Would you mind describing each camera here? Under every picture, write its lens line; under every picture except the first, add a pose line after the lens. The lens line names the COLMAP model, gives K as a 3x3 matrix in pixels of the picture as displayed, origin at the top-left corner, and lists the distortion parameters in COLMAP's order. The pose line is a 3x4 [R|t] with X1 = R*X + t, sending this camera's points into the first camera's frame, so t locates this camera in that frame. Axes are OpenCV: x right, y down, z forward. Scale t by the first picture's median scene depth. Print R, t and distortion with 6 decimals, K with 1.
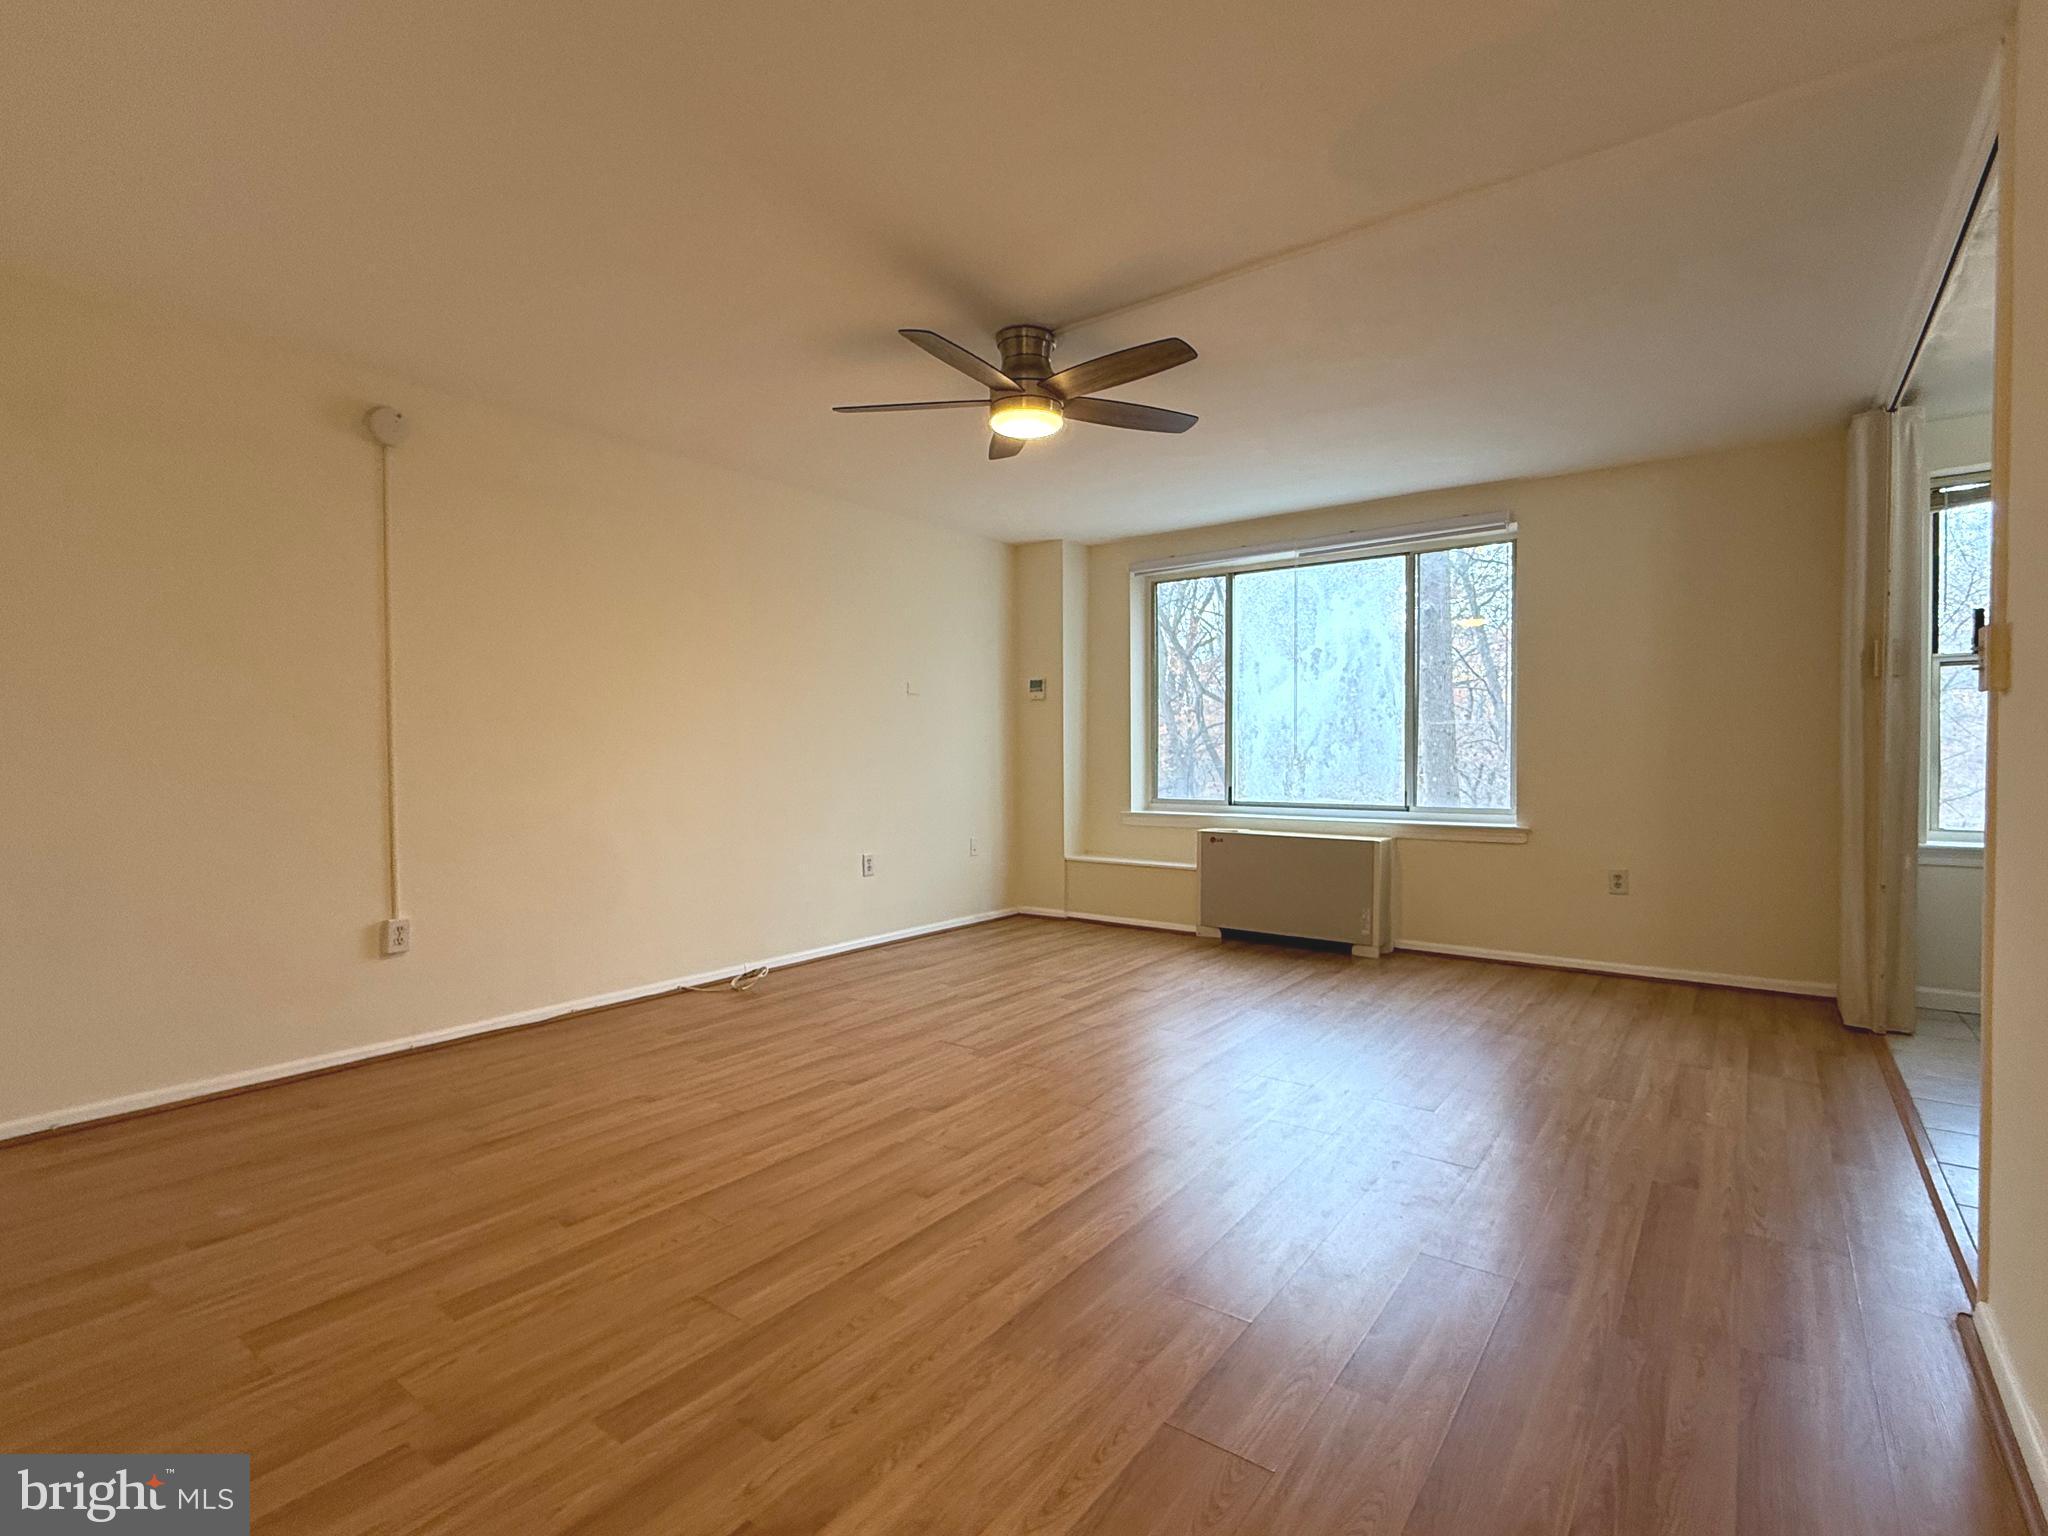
lens RADIAL K [[994.6, 0, 1024.0], [0, 994.6, 768.0], [0, 0, 1]] dist [-0.004237, 0.000051]
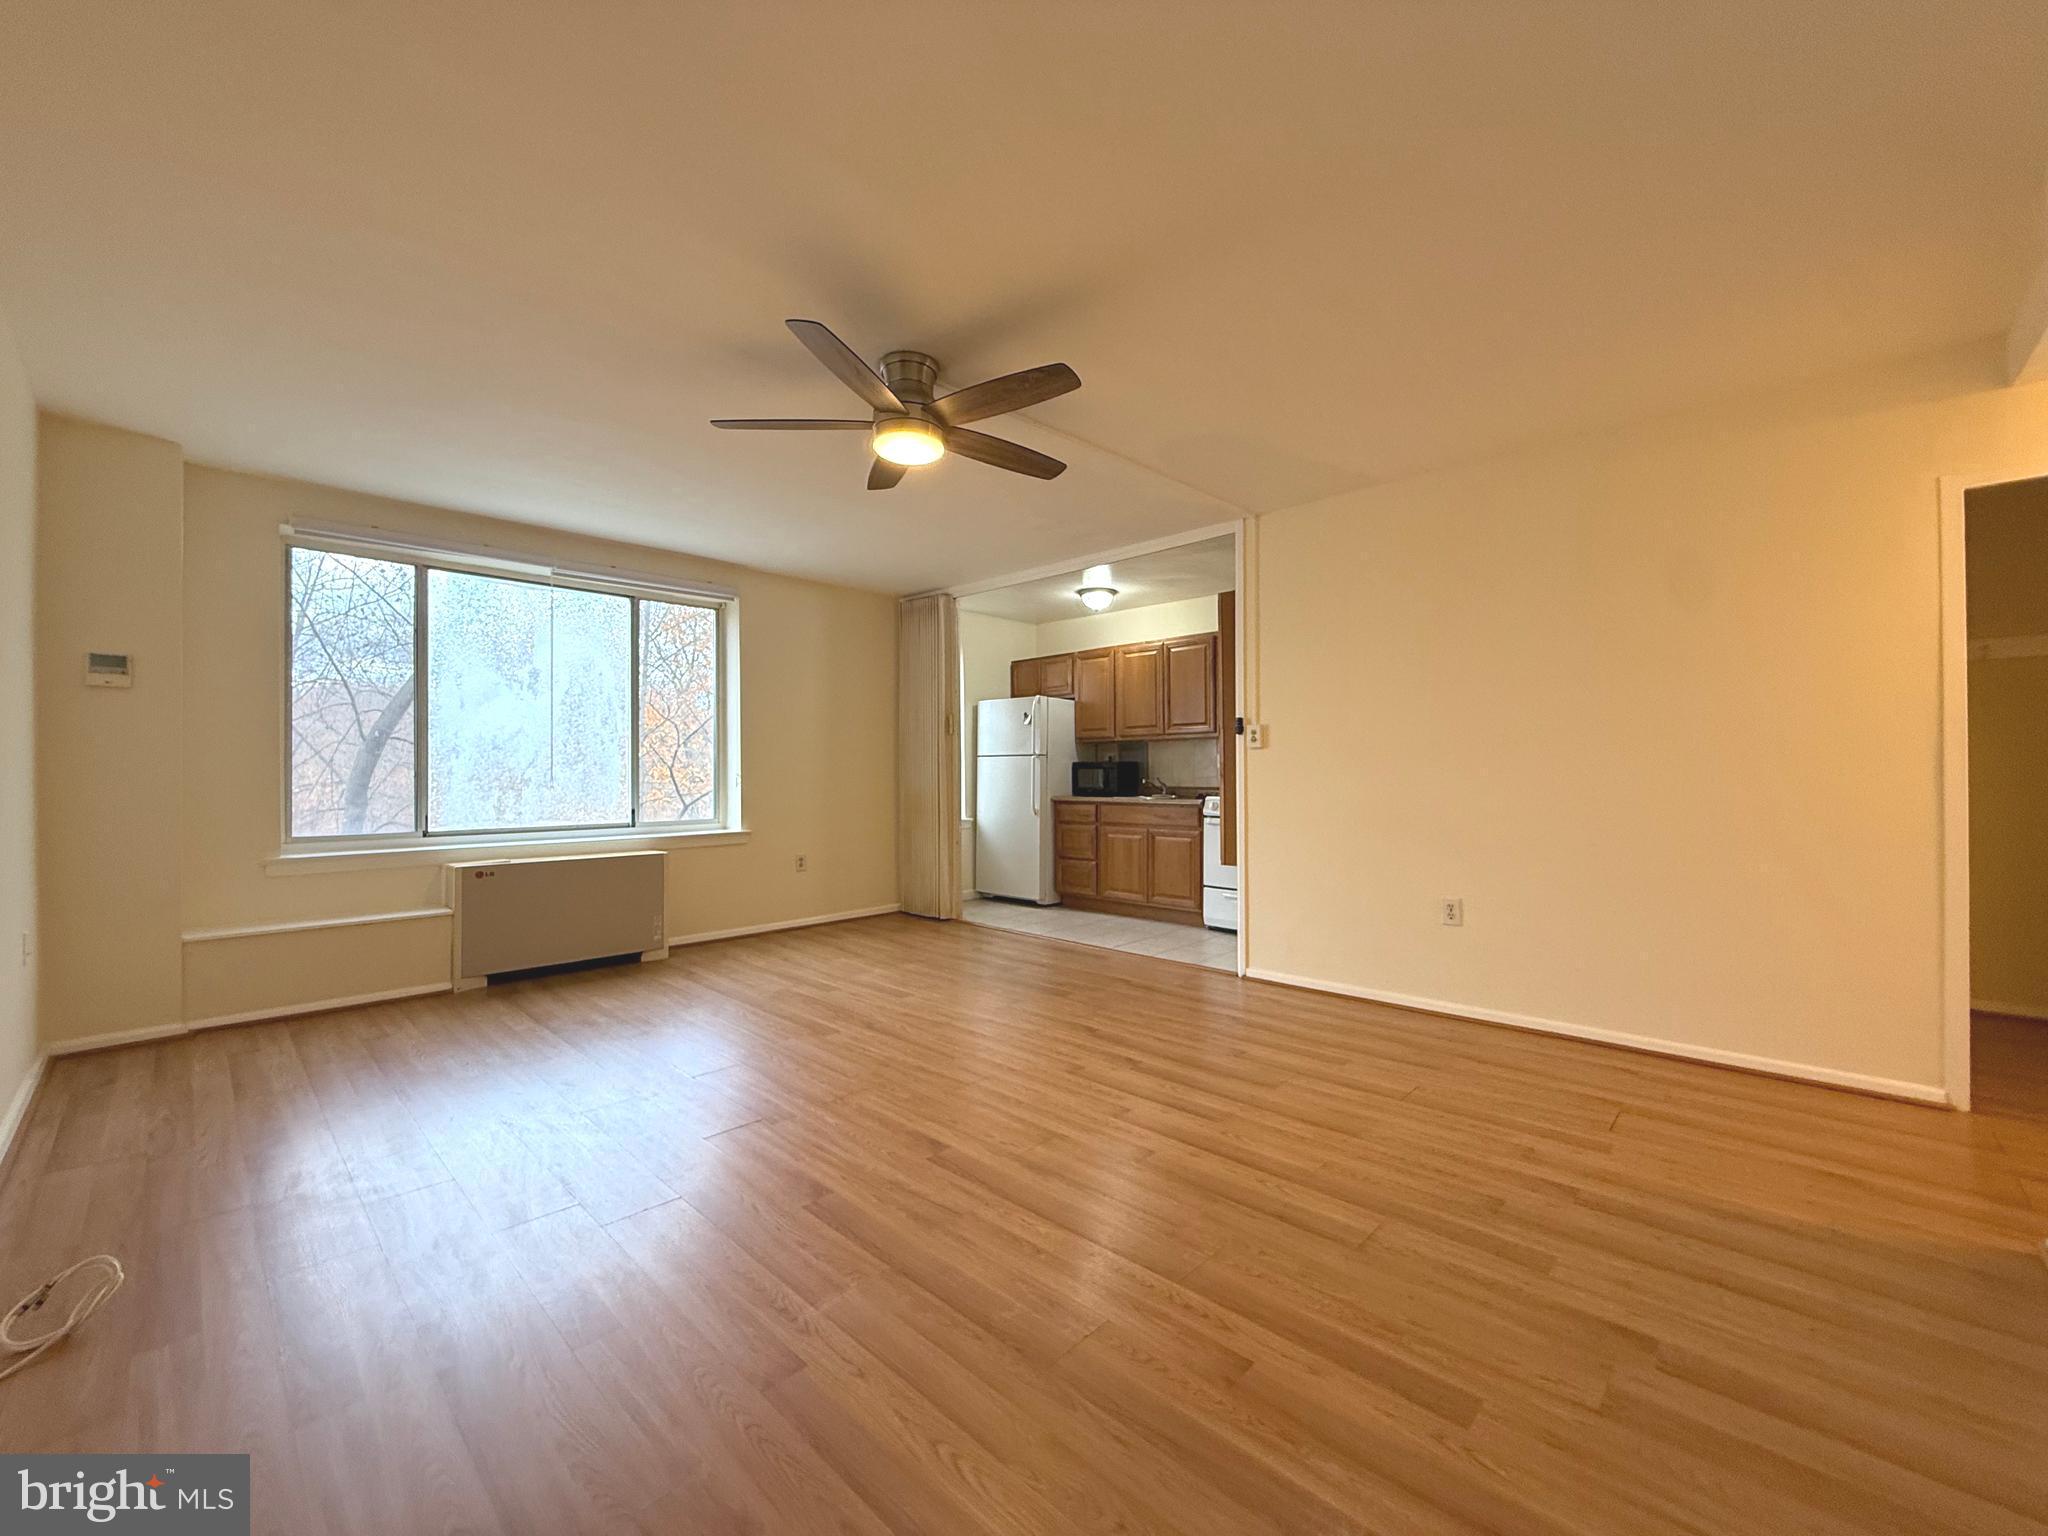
lens RADIAL K [[813.5, 0, 1024.0], [0, 813.5, 768.0], [0, 0, 1]] dist [0.000291, -0.000483]
pose [[0.125425, 0.009463, 0.992058, -0.679974], [0.020822, 0.999709, -0.012168, -0.003524], [-0.991885, 0.022183, 0.125191, 0.655457]]
